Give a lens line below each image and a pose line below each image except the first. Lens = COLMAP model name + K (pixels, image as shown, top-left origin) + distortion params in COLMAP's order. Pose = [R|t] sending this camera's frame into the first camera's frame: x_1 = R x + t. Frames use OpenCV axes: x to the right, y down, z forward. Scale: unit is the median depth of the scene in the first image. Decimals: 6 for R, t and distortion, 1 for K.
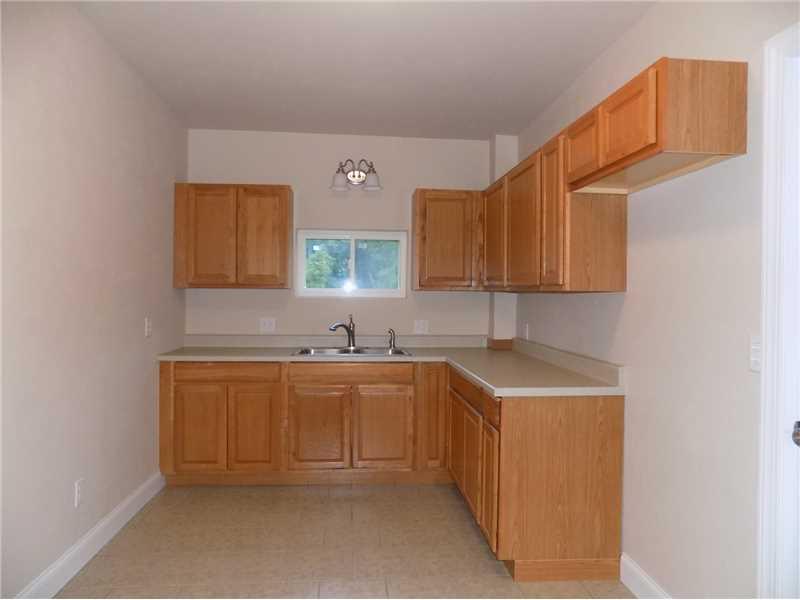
lens RADIAL K [[546.1, 0, 400.8], [0, 546.1, 286.8], [0, 0, 1]] dist [-0.031263, 0.003793]
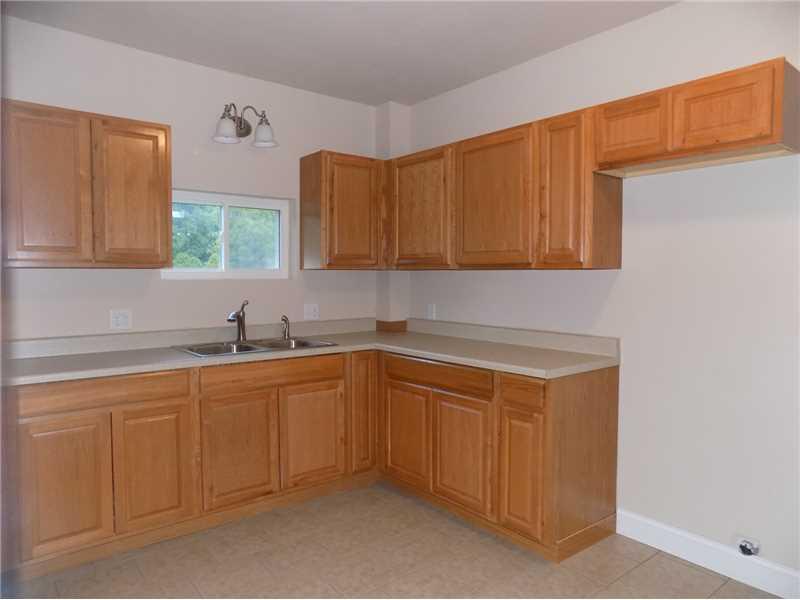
lens RADIAL K [[546.1, 0, 400.8], [0, 546.1, 286.8], [0, 0, 1]] dist [-0.031263, 0.003793]
pose [[0.835061, -0.022107, 0.549713, -0.353963], [0.002586, 0.999339, 0.036261, 0.003095], [-0.550151, -0.028859, 0.834566, 0.224072]]
